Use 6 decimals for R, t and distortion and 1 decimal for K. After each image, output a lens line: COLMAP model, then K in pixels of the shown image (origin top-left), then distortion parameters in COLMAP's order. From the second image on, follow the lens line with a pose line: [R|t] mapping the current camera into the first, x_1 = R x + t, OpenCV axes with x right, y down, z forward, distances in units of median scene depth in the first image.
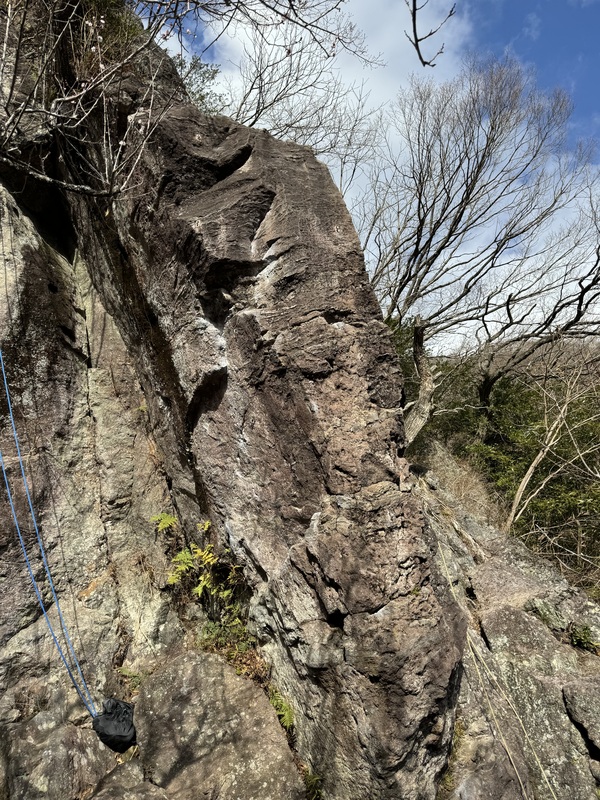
lens RADIAL K [[556.6, 0, 296.4], [0, 556.6, 400.4], [0, 0, 1]] dist [0.140308, -0.207223]
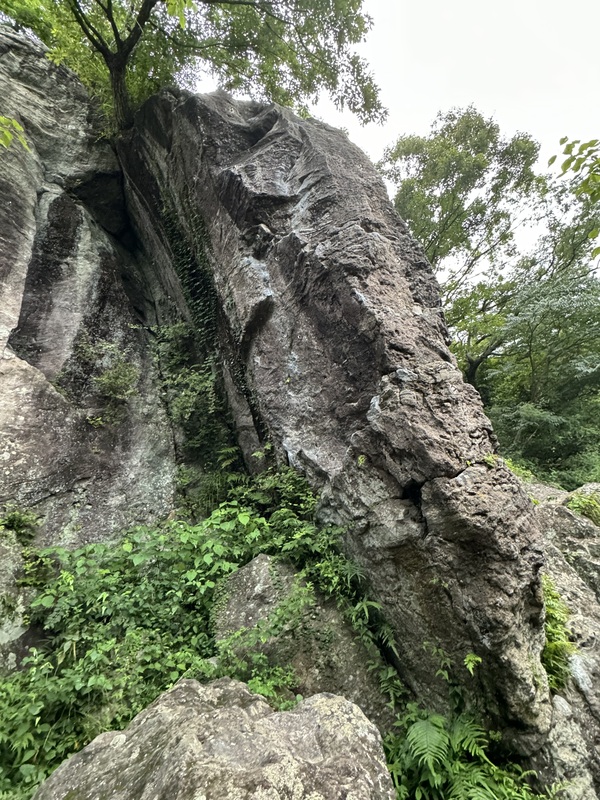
lens RADIAL K [[400.3, 0, 300.0], [0, 400.3, 400.0], [0, 0, 1]] dist [0.000566, -0.000510]
pose [[0.994705, -0.090440, -0.048808, -0.054110], [0.087541, 0.994437, -0.058582, 0.206558], [0.053834, 0.053999, 0.997089, 0.255692]]
